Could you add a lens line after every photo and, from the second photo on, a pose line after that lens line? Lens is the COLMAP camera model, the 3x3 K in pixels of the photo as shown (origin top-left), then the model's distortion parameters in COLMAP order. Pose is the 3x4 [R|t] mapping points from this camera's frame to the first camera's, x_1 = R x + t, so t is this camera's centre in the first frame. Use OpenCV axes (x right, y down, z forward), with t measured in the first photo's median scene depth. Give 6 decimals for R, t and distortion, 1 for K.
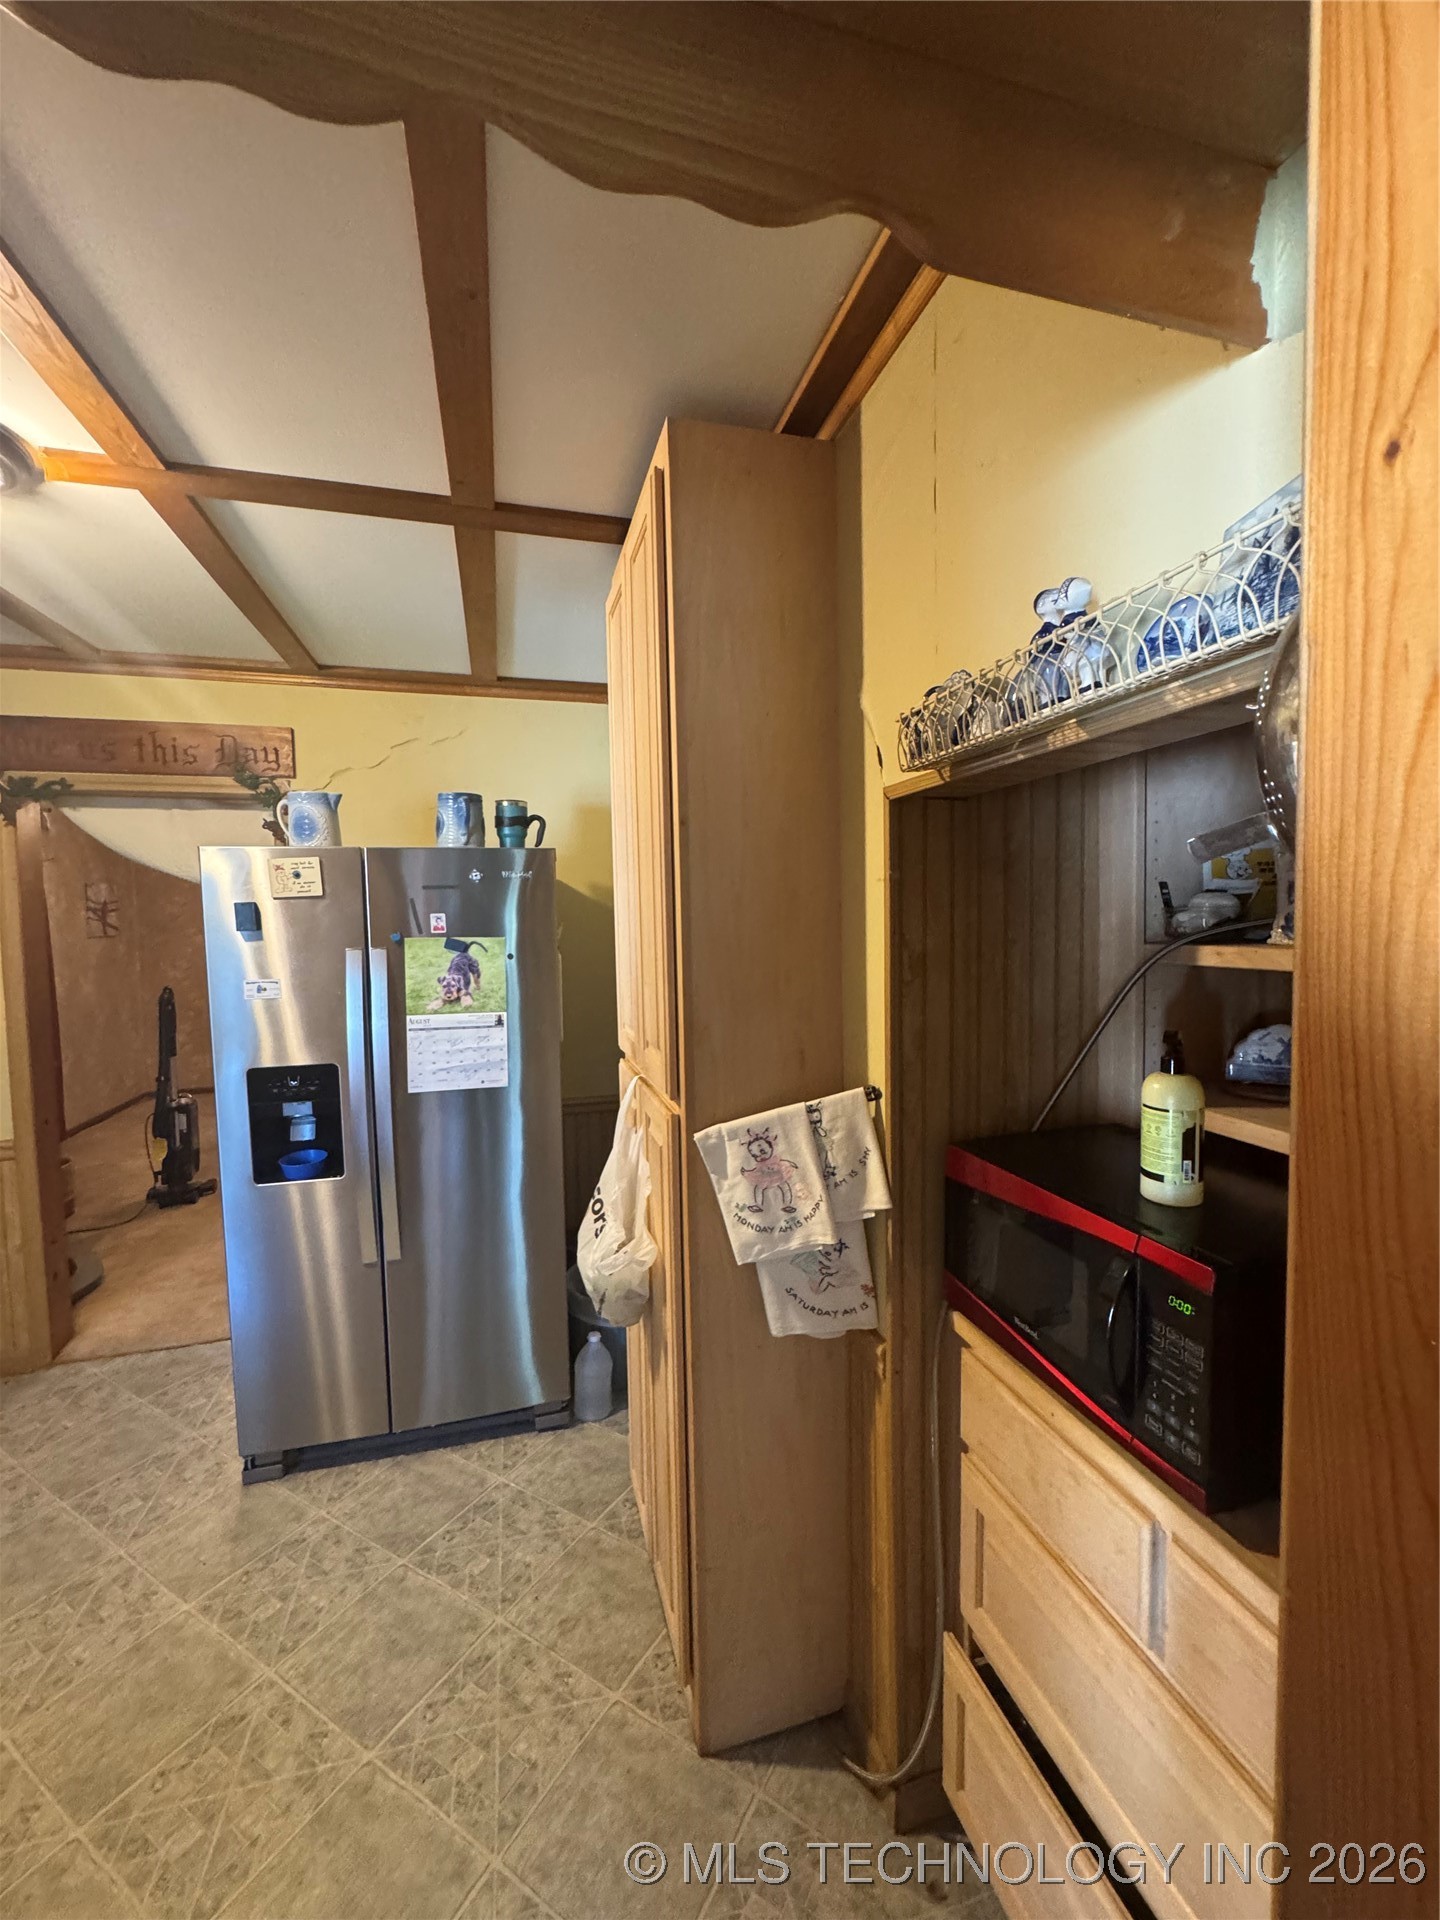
lens RADIAL K [[772.4, 0, 723.2], [0, 772.4, 961.8], [0, 0, 1]] dist [-0.002632, 0.000514]
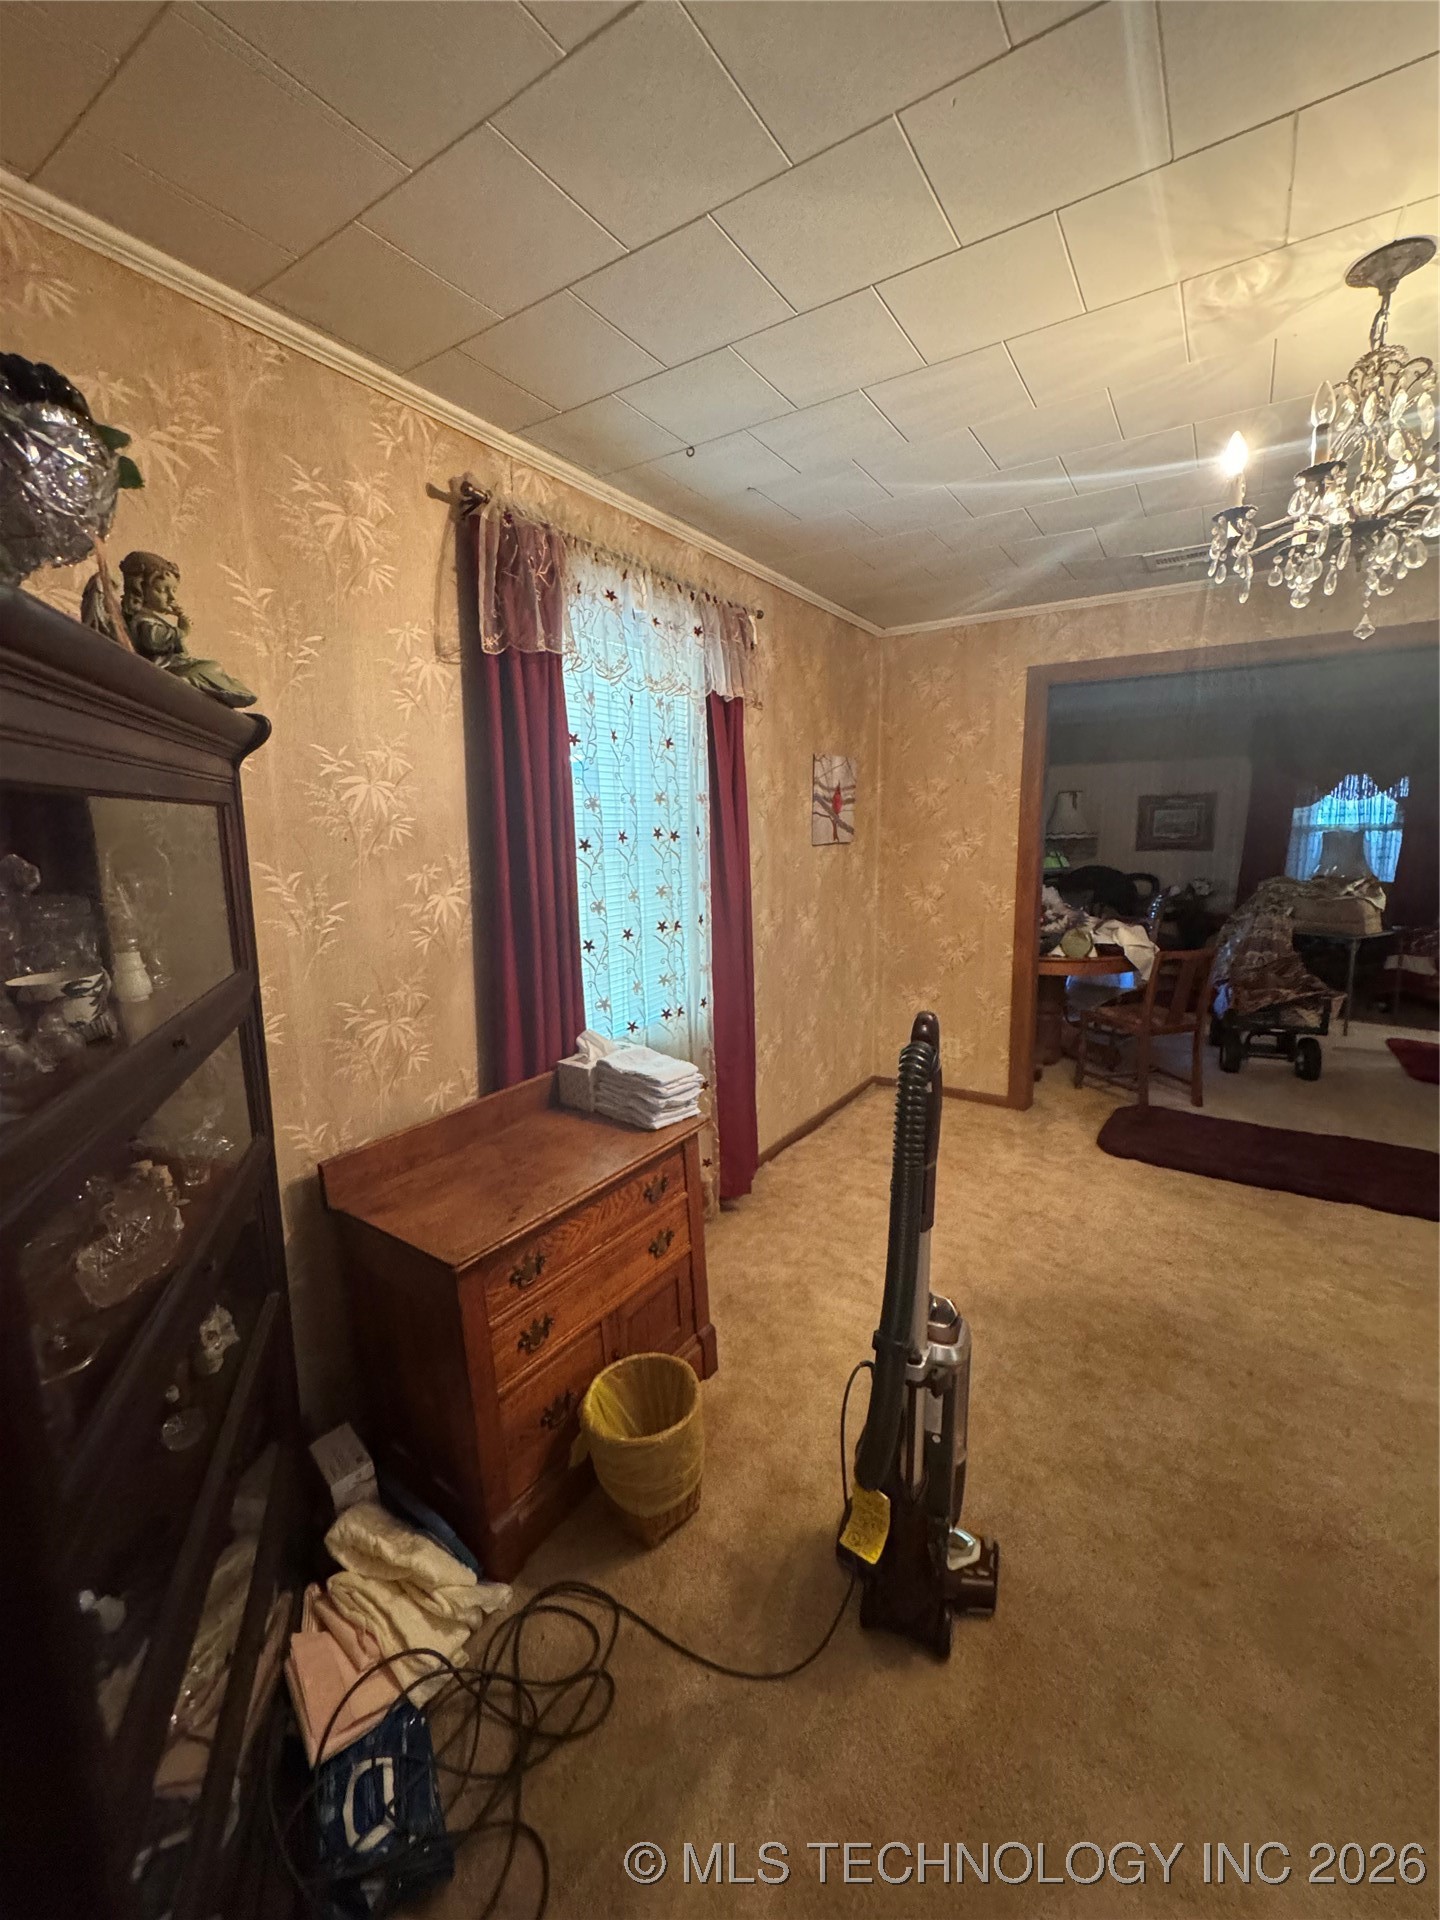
lens RADIAL K [[772.4, 0, 722.5], [0, 772.4, 966.6], [0, 0, 1]] dist [-0.002632, 0.000514]
pose [[0.654608, 0.130063, -0.744696, -0.826211], [-0.036506, 0.989378, 0.140708, -0.039659], [0.755087, -0.064922, 0.652403, 1.116970]]
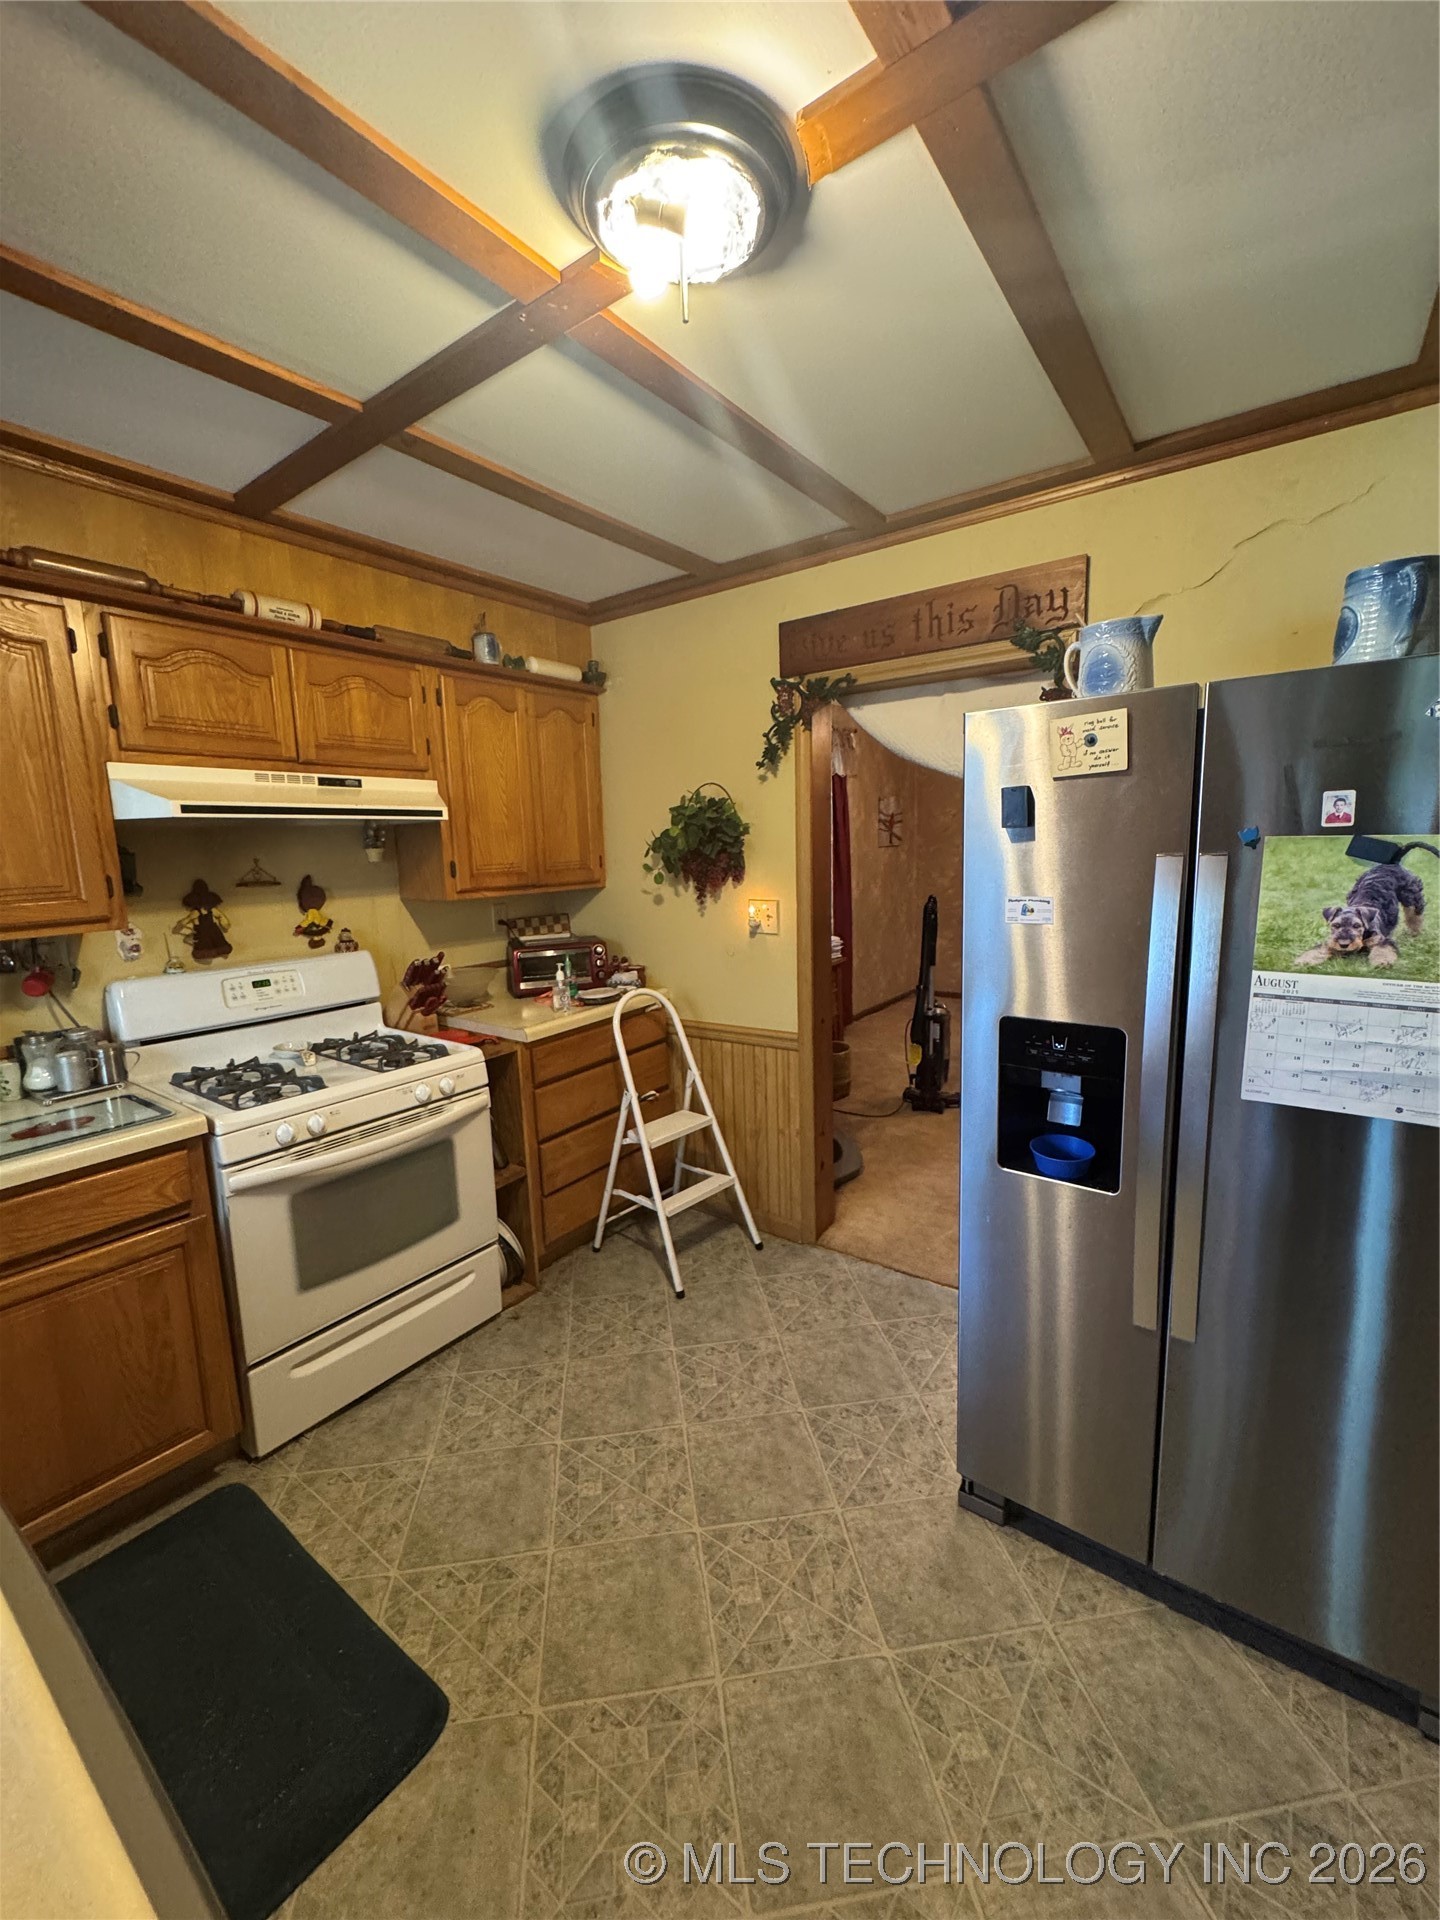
lens RADIAL K [[772.4, 0, 720.5], [0, 772.4, 959.3], [0, 0, 1]] dist [-0.002632, 0.000514]
pose [[0.618872, 0.114124, -0.777157, -0.164579], [-0.029619, 0.992076, 0.122098, 0.001510], [0.784933, -0.052544, 0.617349, 0.257265]]
